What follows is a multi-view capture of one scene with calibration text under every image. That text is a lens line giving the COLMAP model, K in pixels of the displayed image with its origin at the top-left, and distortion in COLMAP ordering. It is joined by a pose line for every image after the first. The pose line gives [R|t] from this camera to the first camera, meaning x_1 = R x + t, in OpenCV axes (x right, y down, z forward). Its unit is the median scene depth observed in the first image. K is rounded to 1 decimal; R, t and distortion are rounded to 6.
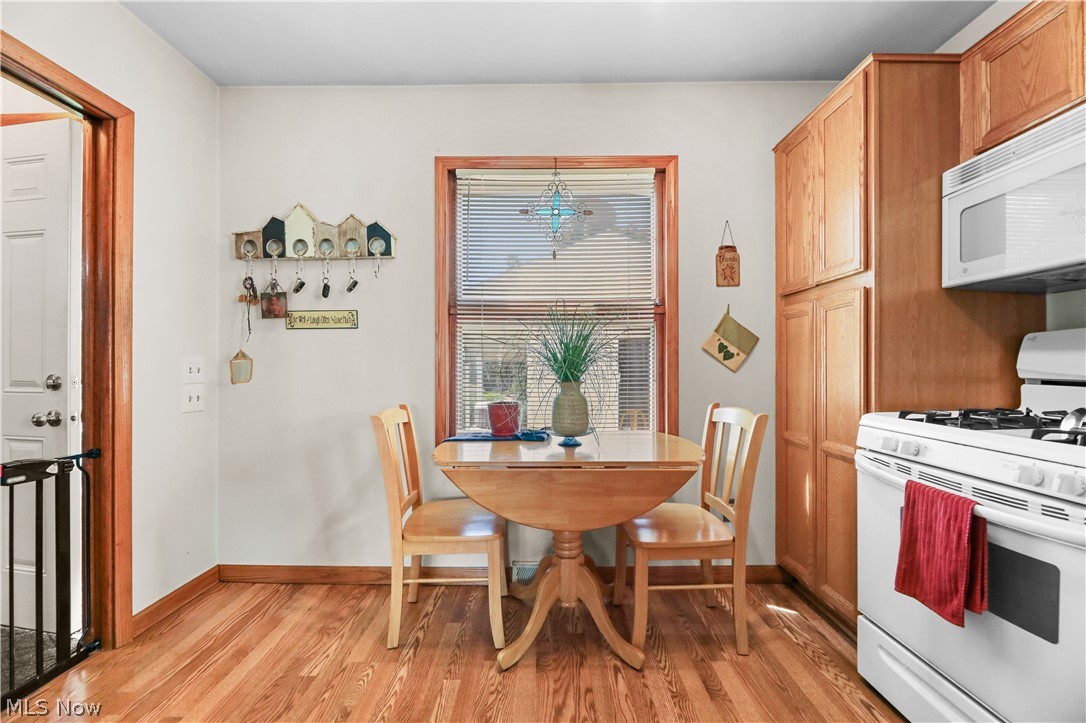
lens RADIAL K [[442.8, 0, 541.8], [0, 442.8, 368.2], [0, 0, 1]] dist [-0.004472, -0.001249]
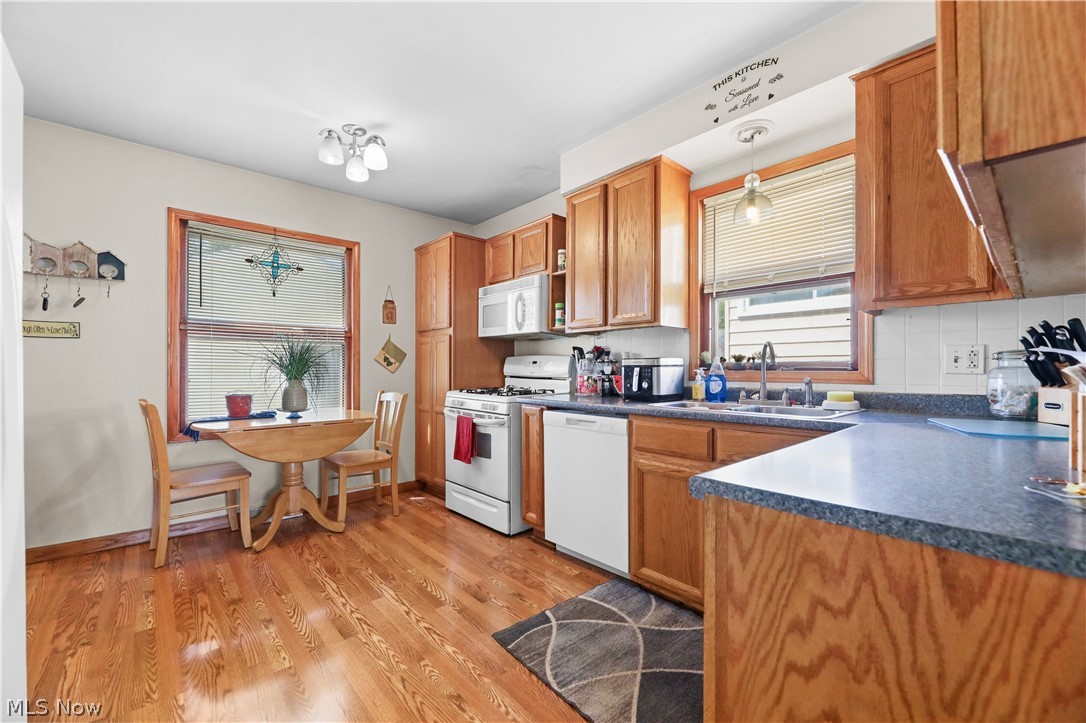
lens RADIAL K [[442.8, 0, 548.4], [0, 442.8, 369.4], [0, 0, 1]] dist [-0.004472, -0.001249]
pose [[0.738482, 0.002331, 0.674269, -0.337482], [-0.001860, 0.999997, -0.001420, -0.005314], [-0.674270, -0.000206, 0.738484, -0.822027]]
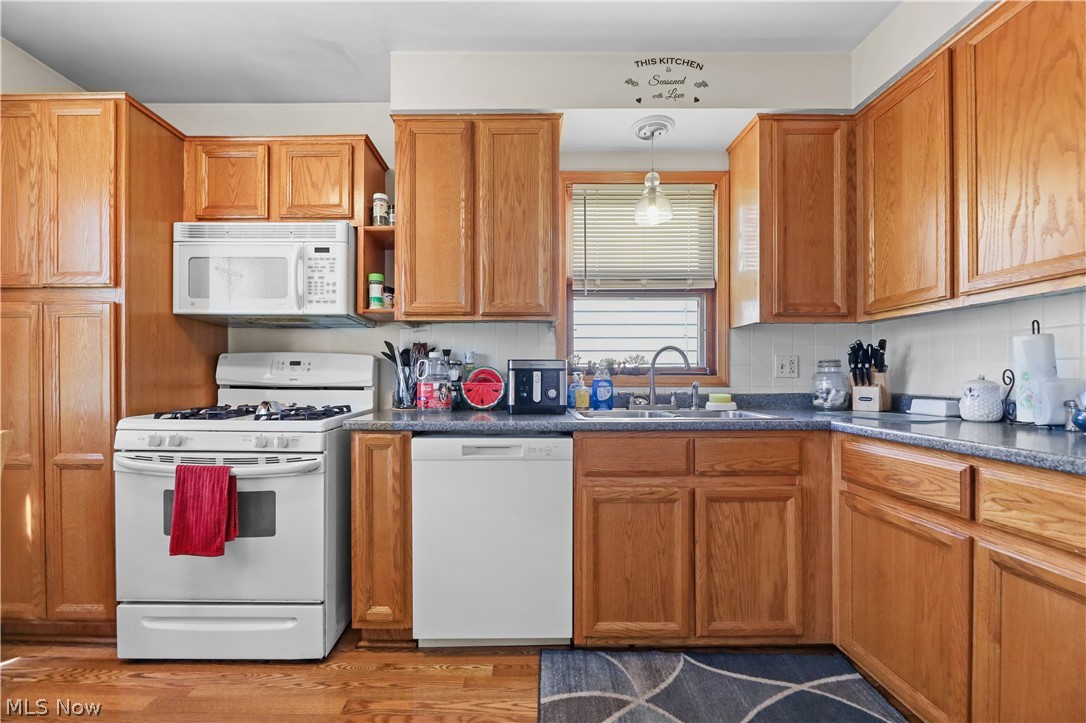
lens RADIAL K [[442.8, 0, 520.5], [0, 442.8, 380.5], [0, 0, 1]] dist [-0.004472, -0.001249]
pose [[-0.001734, -0.006597, 0.999977, -0.291443], [0.000614, 0.999978, 0.006598, 0.001070], [-0.999998, 0.000625, -0.001730, 0.009550]]
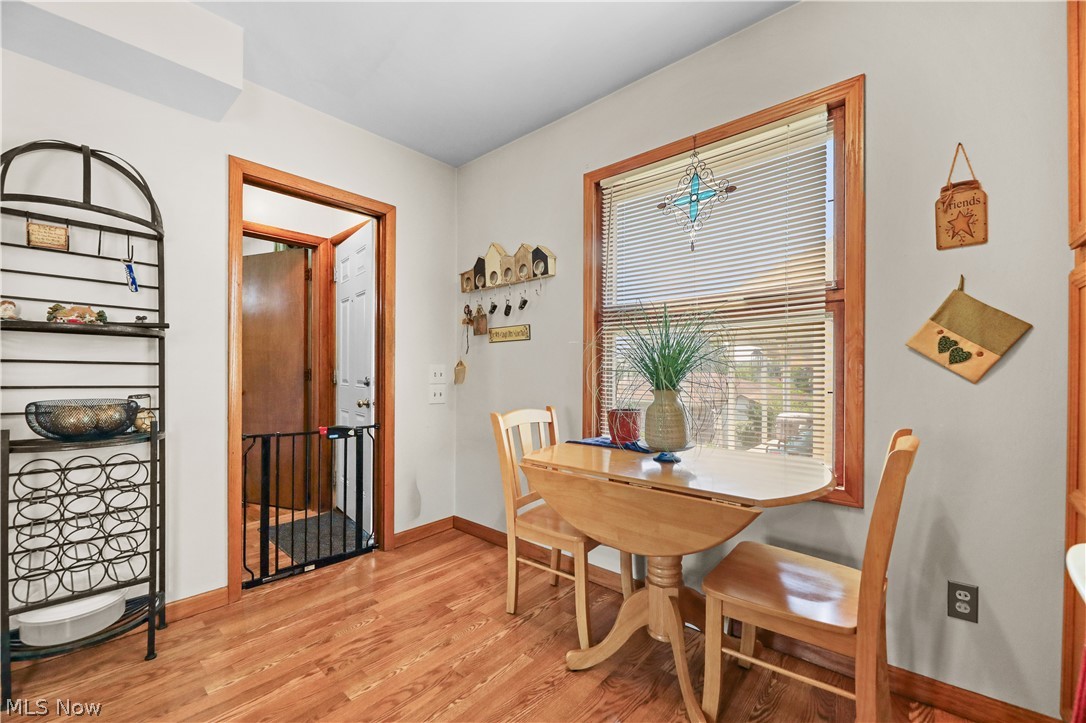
lens RADIAL K [[442.8, 0, 543.4], [0, 442.8, 374.1], [0, 0, 1]] dist [-0.004472, -0.001249]
pose [[0.756874, 0.004924, -0.653542, 0.448078], [-0.003111, 0.999987, 0.003932, -0.004090], [0.653553, -0.000943, 0.756880, 0.156127]]
